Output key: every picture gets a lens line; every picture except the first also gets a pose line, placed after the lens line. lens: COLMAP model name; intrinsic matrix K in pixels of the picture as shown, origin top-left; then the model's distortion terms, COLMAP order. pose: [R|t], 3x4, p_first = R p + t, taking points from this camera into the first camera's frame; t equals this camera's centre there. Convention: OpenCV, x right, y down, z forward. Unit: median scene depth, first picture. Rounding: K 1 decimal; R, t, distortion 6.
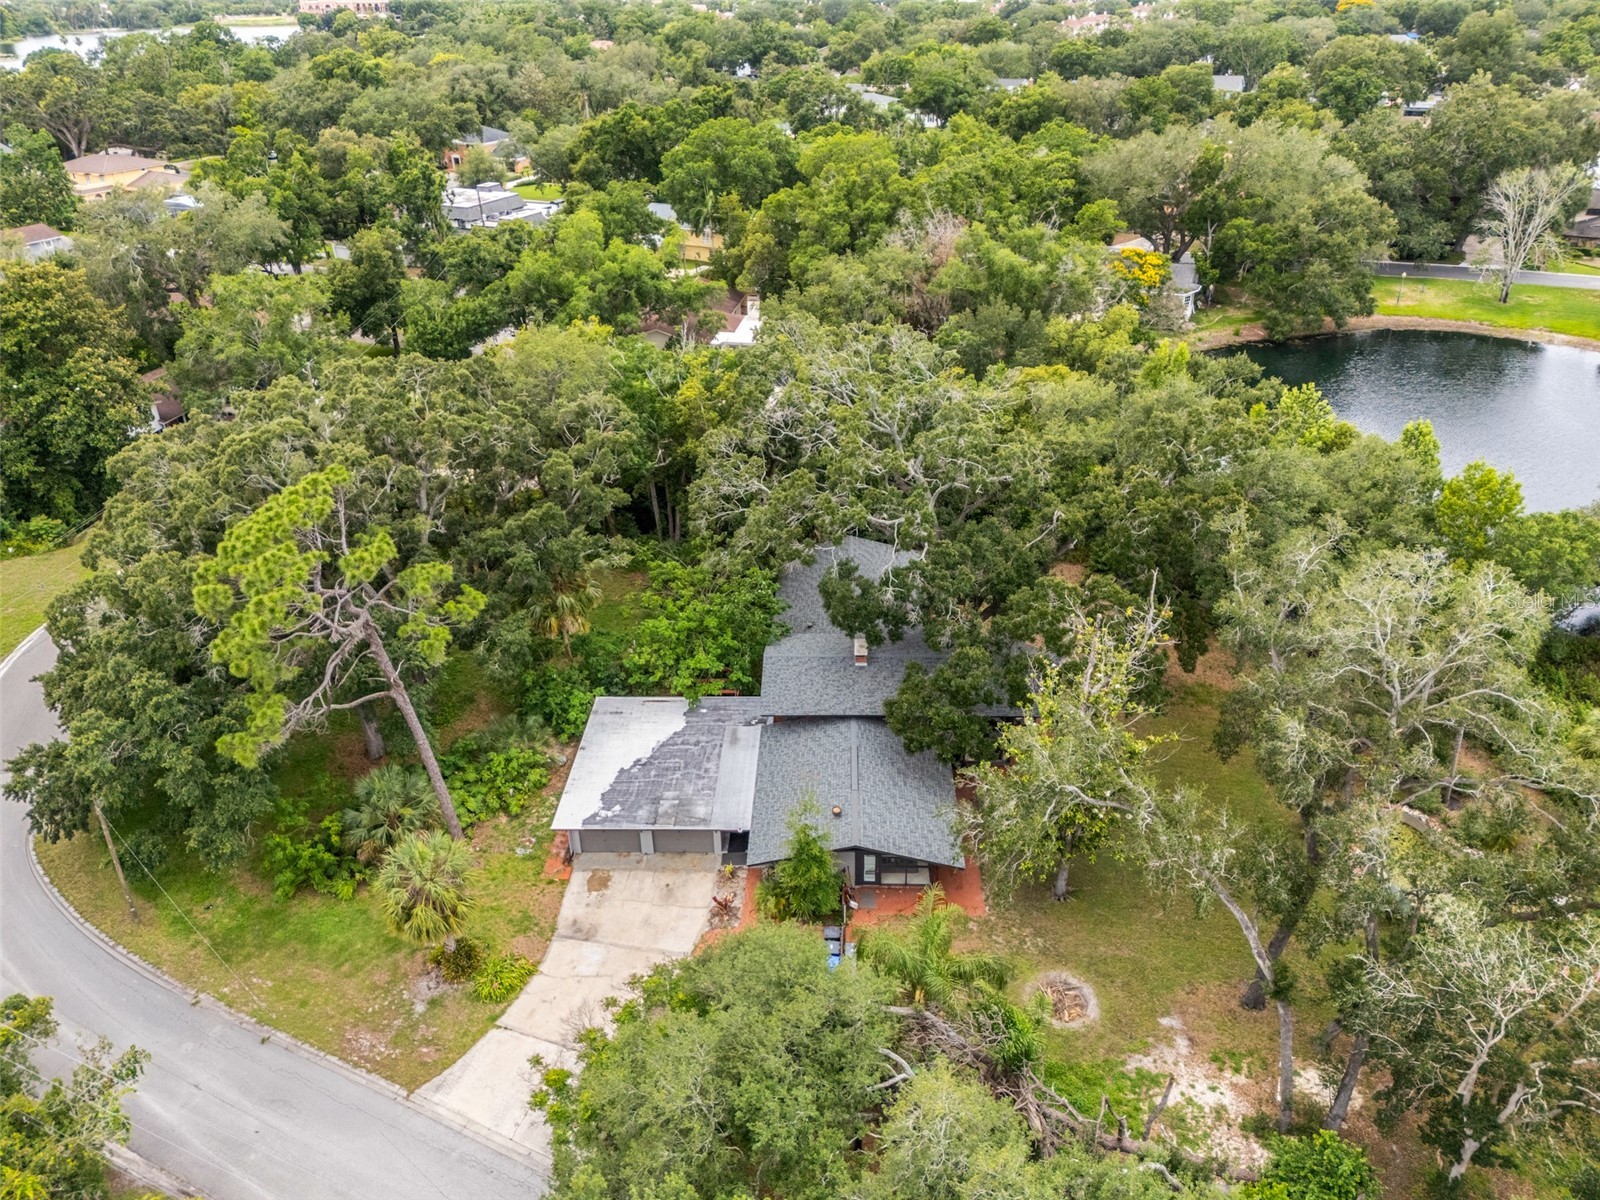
lens RADIAL K [[1124.5, 0, 800.0], [0, 1124.5, 600.0], [0, 0, 1]] dist [0.068697, -0.000574]
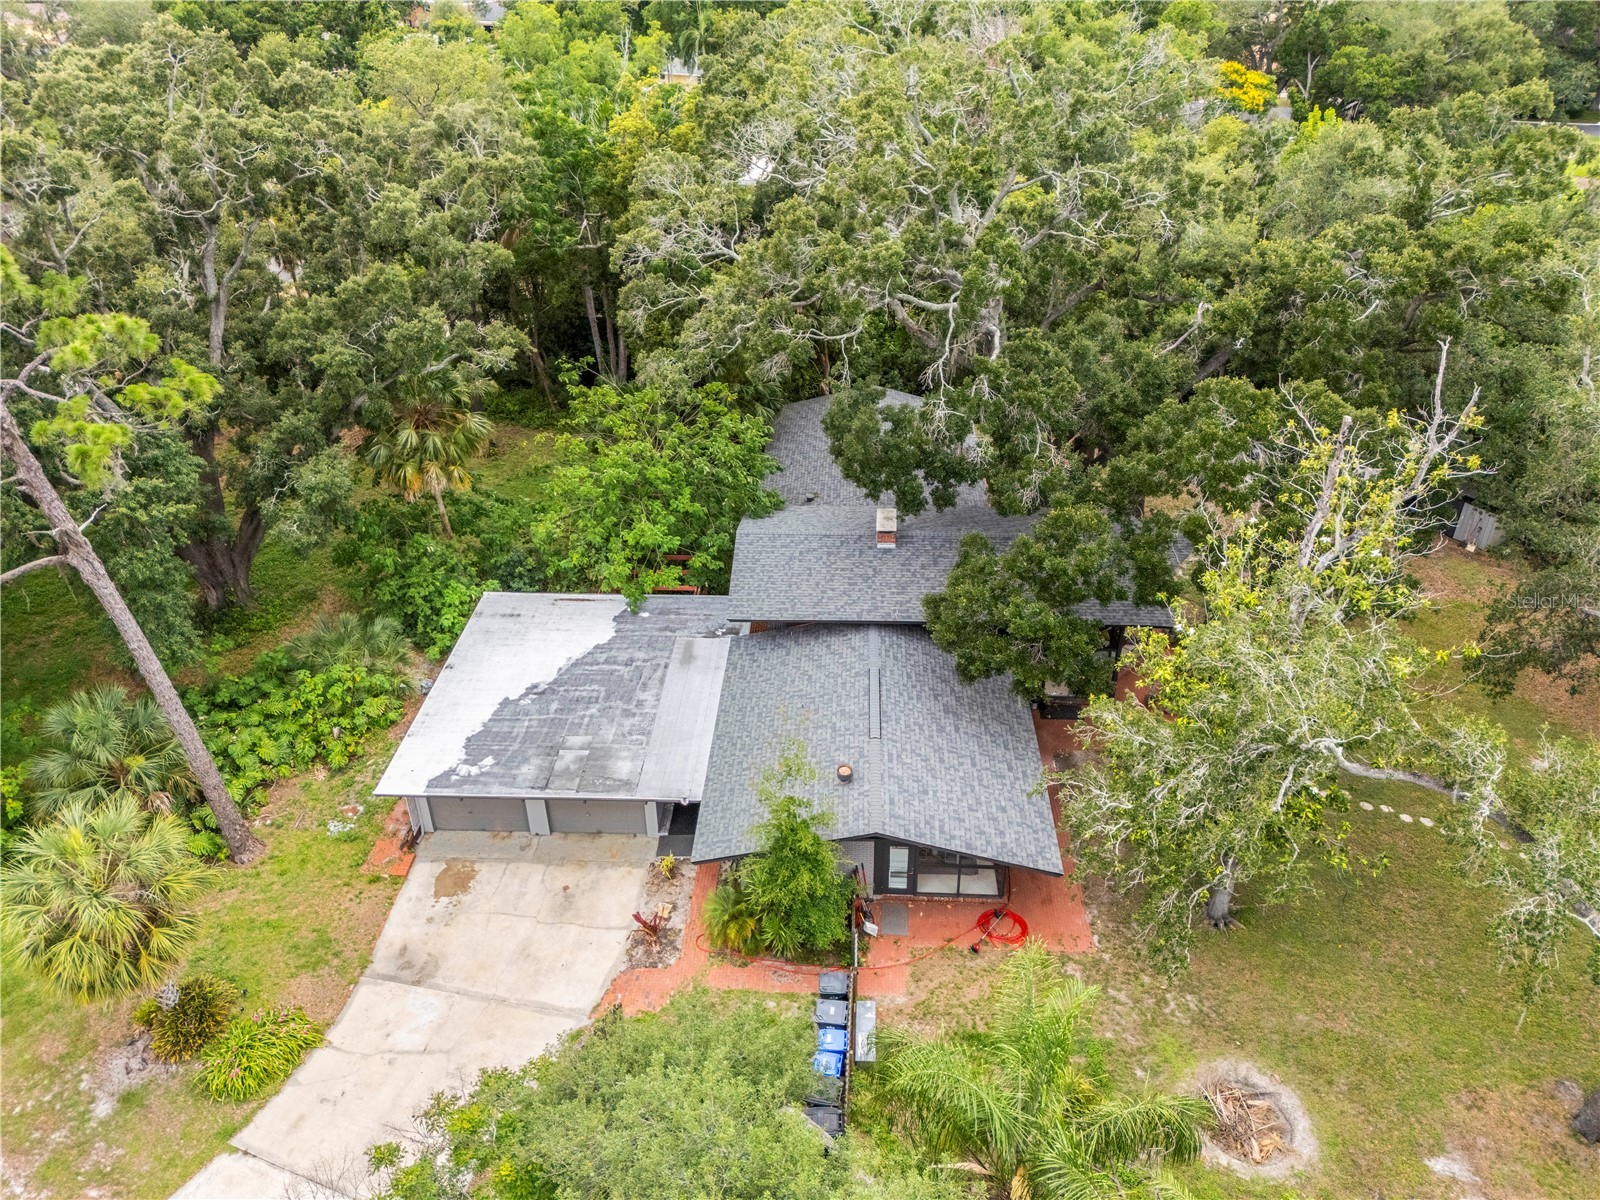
lens RADIAL K [[1129.0, 0, 800.0], [0, 1129.0, 600.0], [0, 0, 1]] dist [0.041446, 0.001523]
pose [[0.999853, 0.013900, -0.009995, 0.012878], [-0.013383, 0.998660, 0.049990, 0.063880], [0.010677, -0.049849, 0.998700, 0.392959]]
